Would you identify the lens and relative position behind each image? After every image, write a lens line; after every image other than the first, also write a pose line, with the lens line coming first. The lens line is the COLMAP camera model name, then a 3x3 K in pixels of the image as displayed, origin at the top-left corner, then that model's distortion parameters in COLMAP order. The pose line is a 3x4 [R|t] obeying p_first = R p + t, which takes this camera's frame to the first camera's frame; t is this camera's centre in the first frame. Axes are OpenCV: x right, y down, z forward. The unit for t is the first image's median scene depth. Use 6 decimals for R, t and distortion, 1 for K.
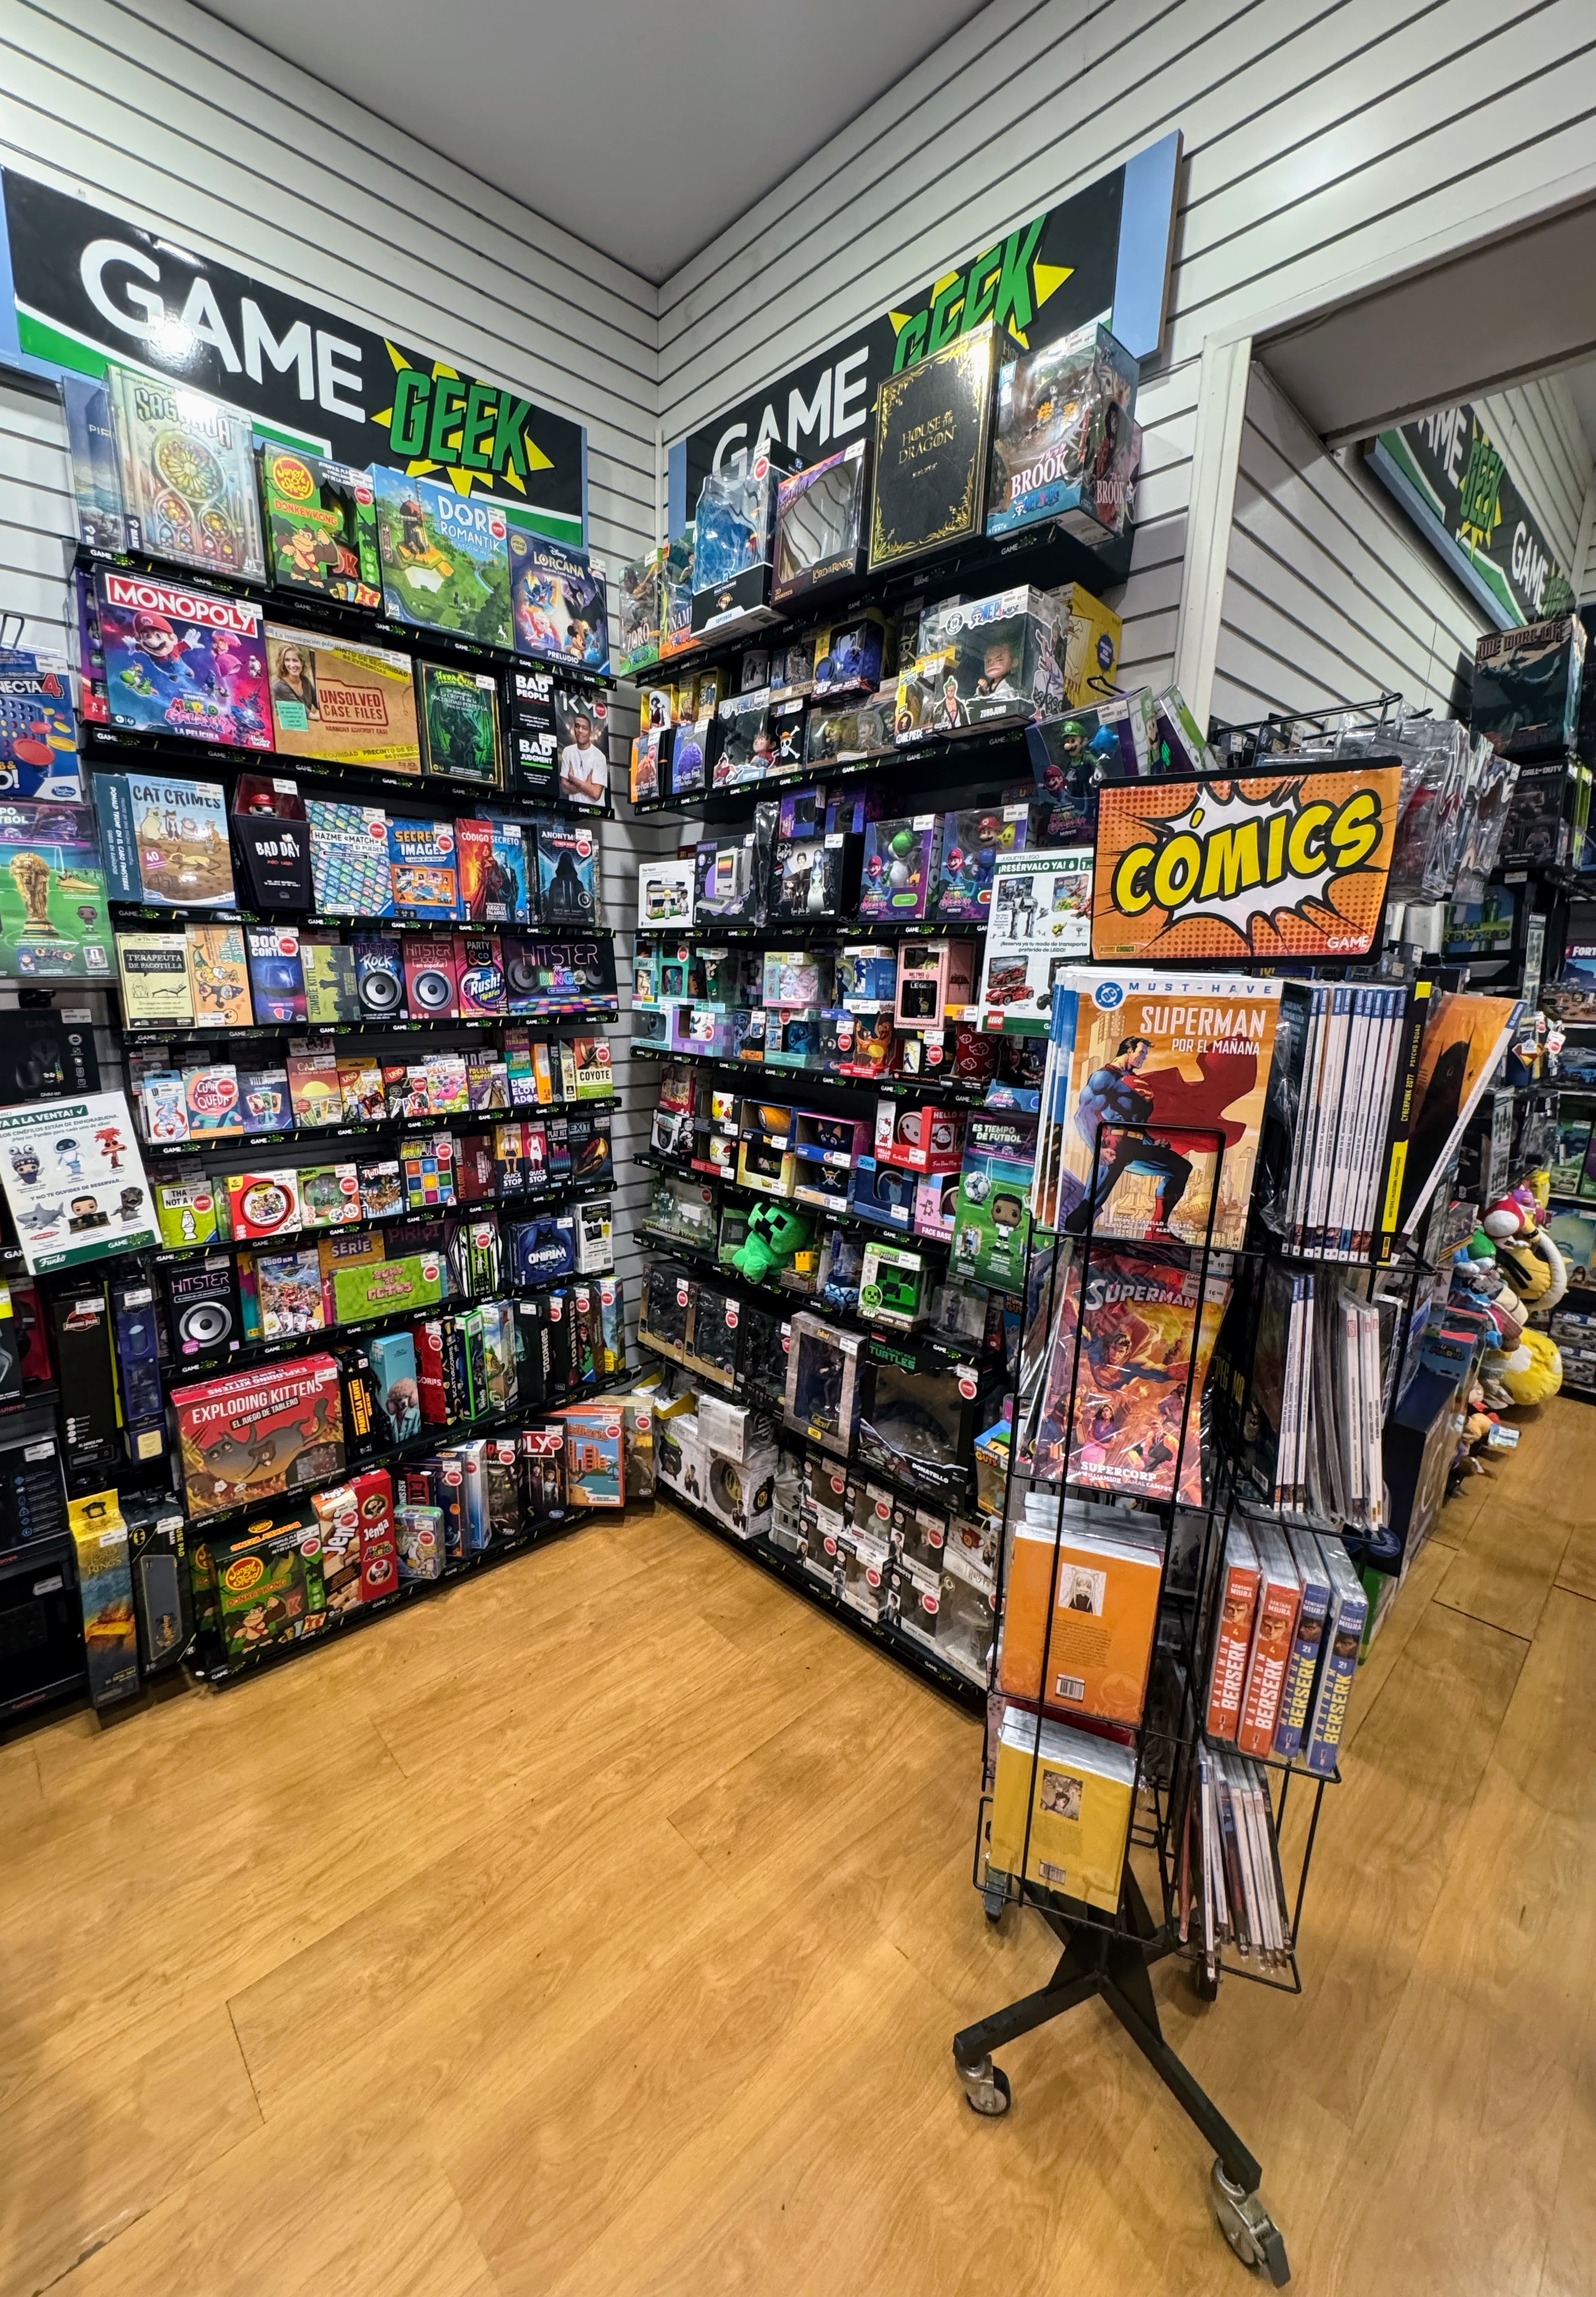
lens RADIAL K [[918.3, 0, 734.3], [0, 918.3, 1146.1], [0, 0, 1]] dist [-0.001863, -0.000433]
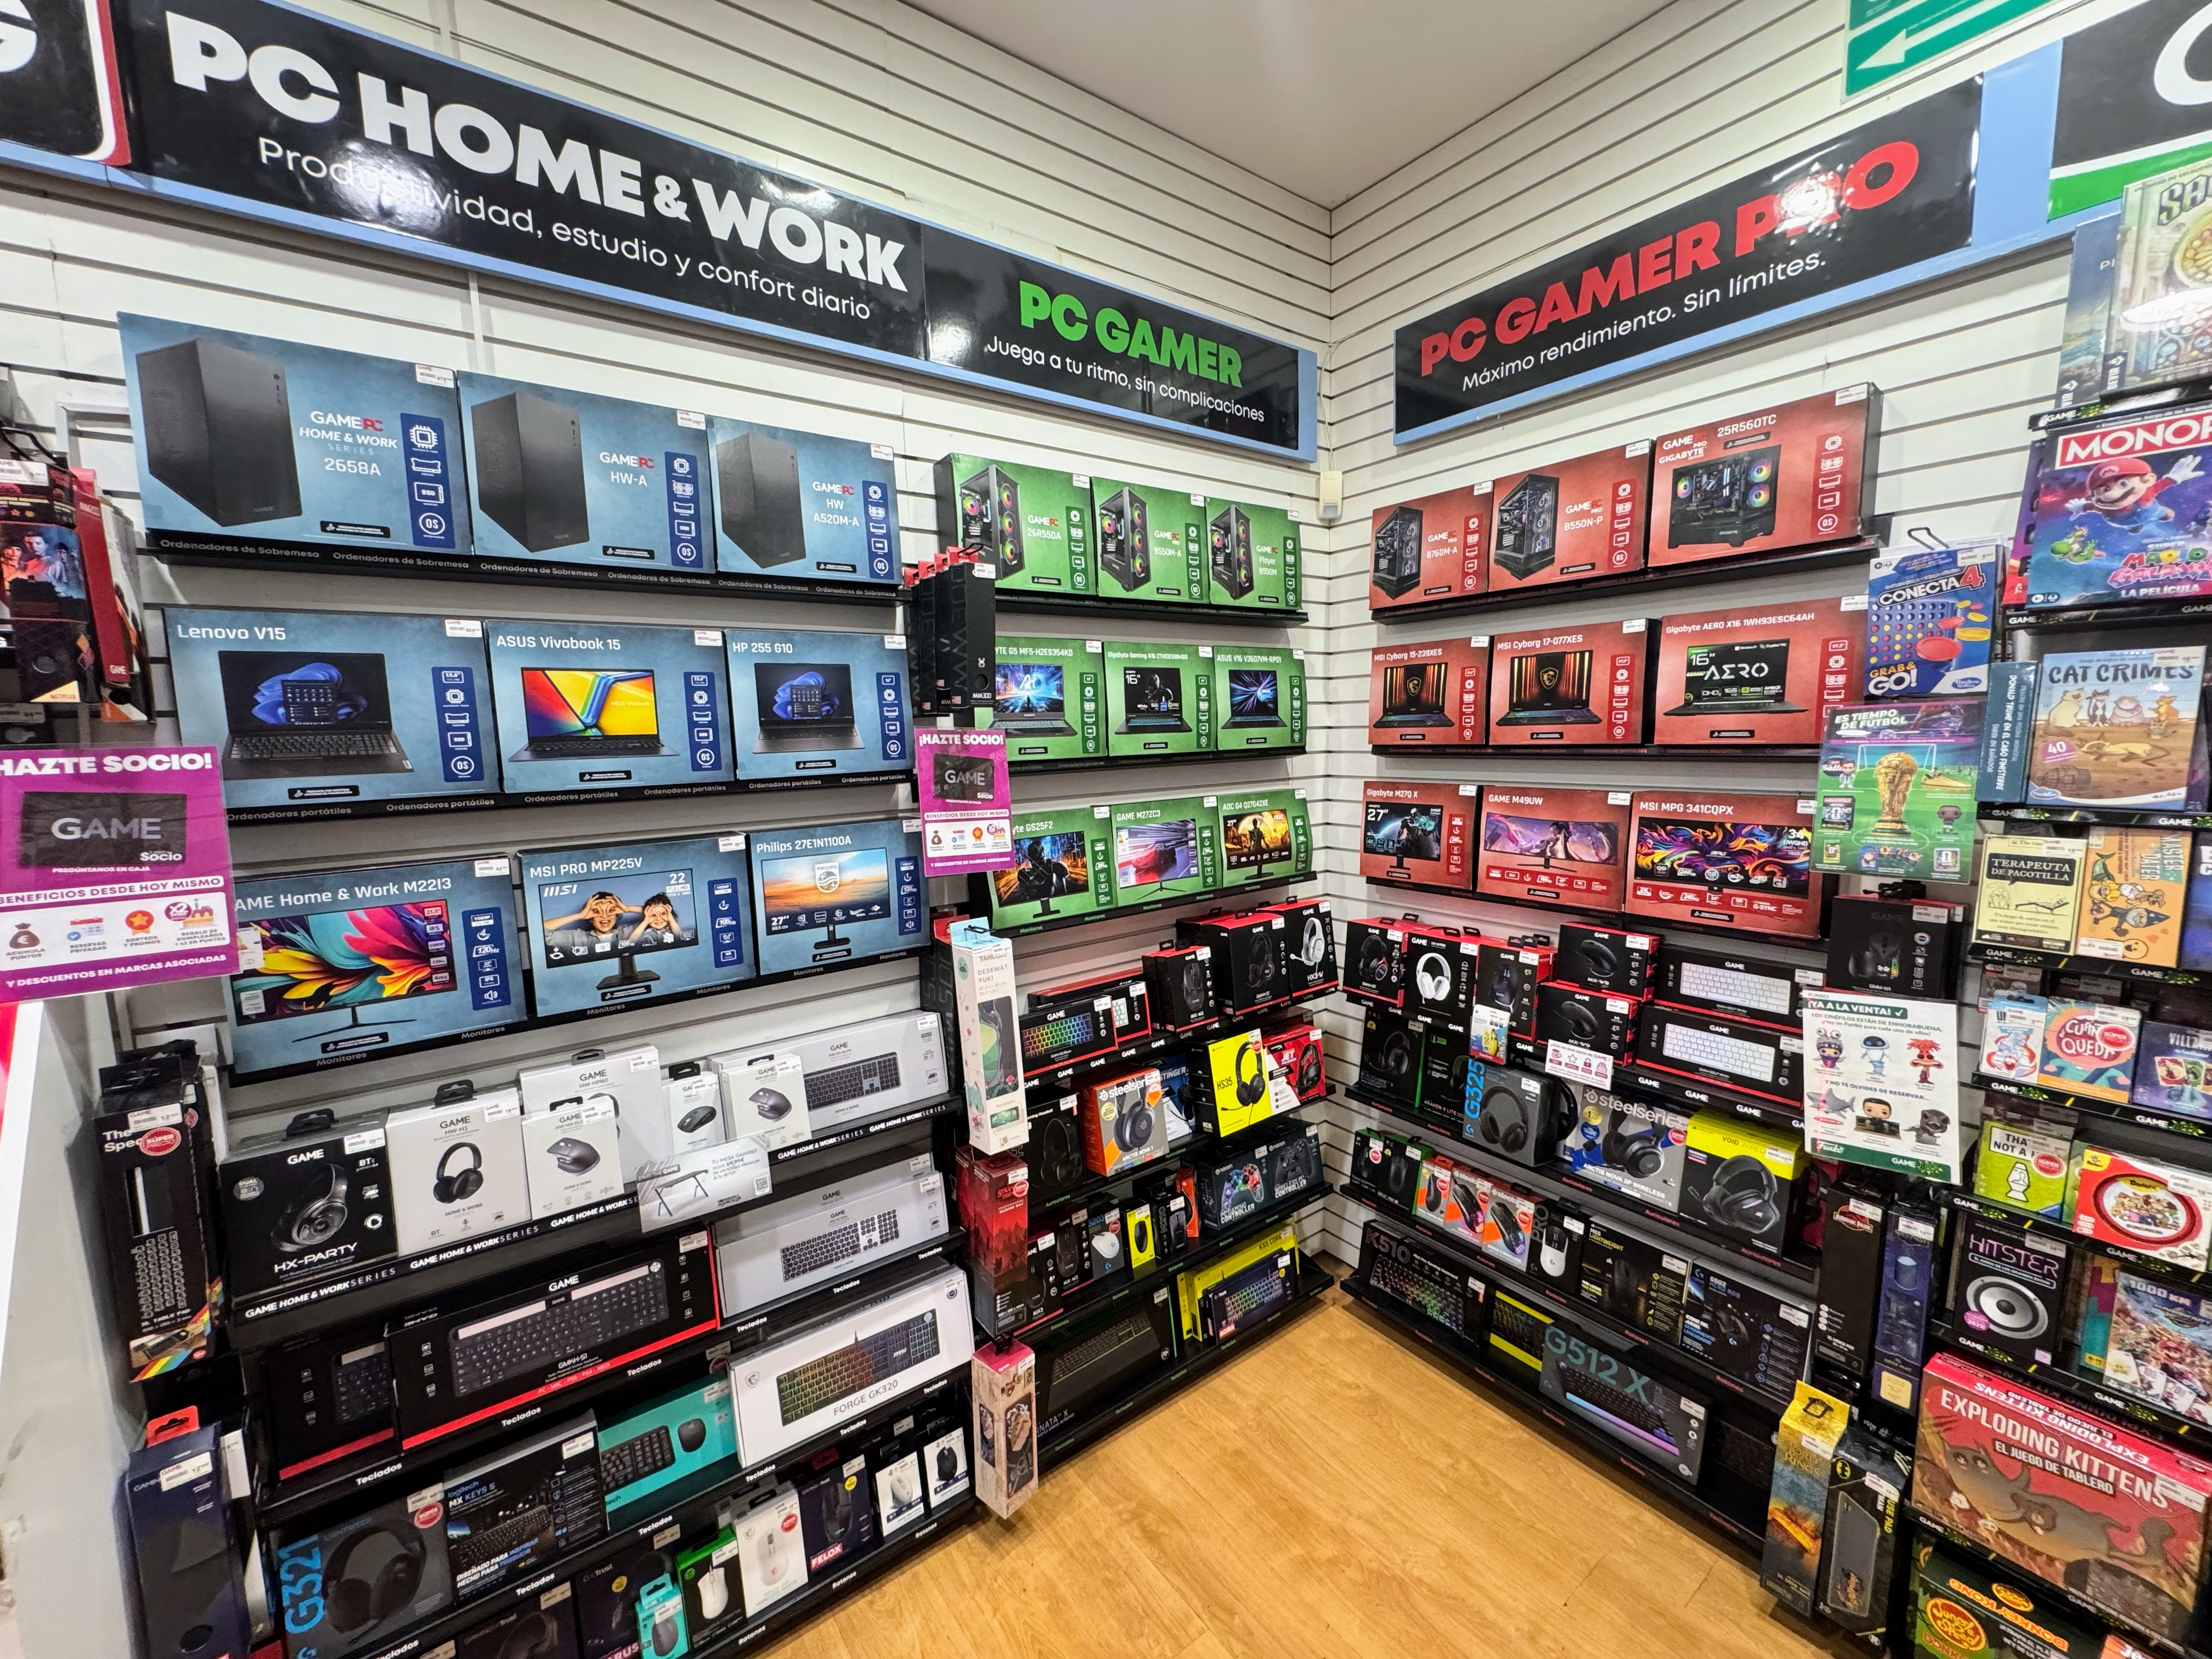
lens RADIAL K [[886.5, 0, 1103.2], [0, 886.5, 830.0], [0, 0, 1]] dist [-0.004255, 0.000654]
pose [[-0.097107, 0.098548, -0.990383, 0.236736], [-0.180669, 0.976808, 0.114912, -0.168031], [0.978738, 0.190091, -0.077050, 0.214841]]
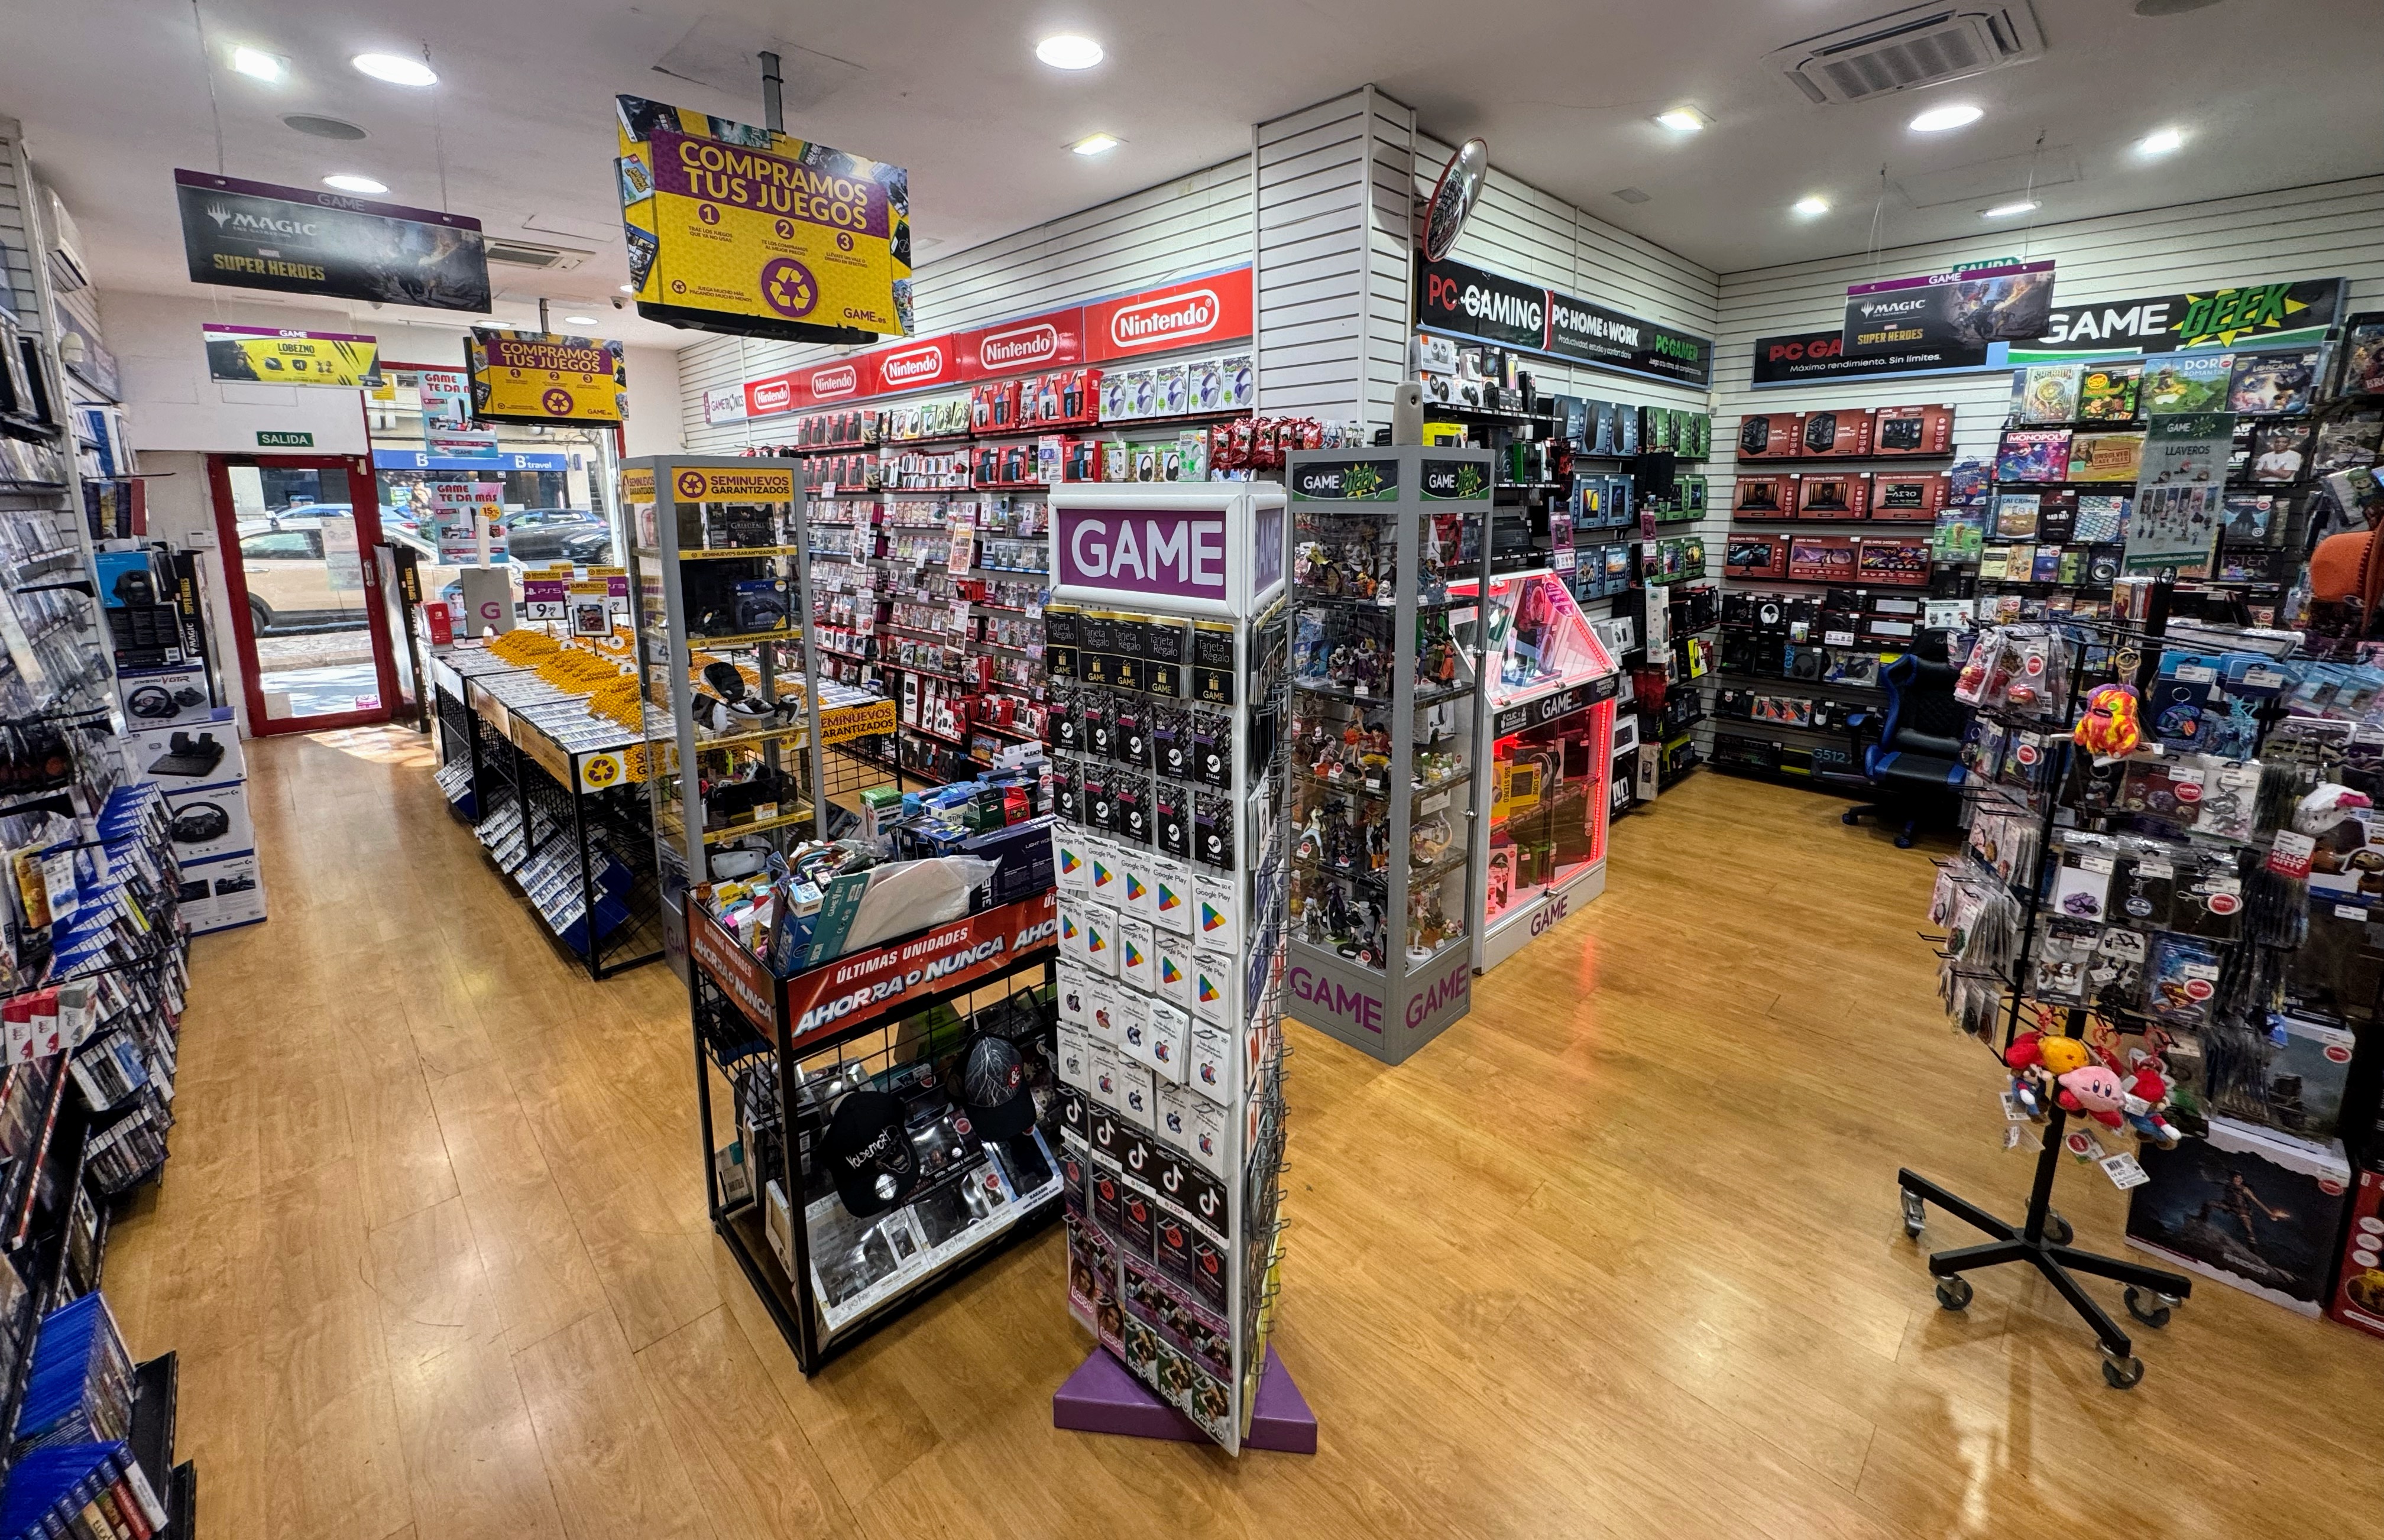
lens RADIAL K [[956.1, 0, 1187.0], [0, 956.1, 648.5], [0, 0, 1]] dist [-0.001100, -0.000678]
pose [[0.045899, 0.142289, -0.988760, 2.172749], [-0.197954, 0.971470, 0.130612, 0.182372], [0.979136, 0.189734, 0.072756, -1.589783]]
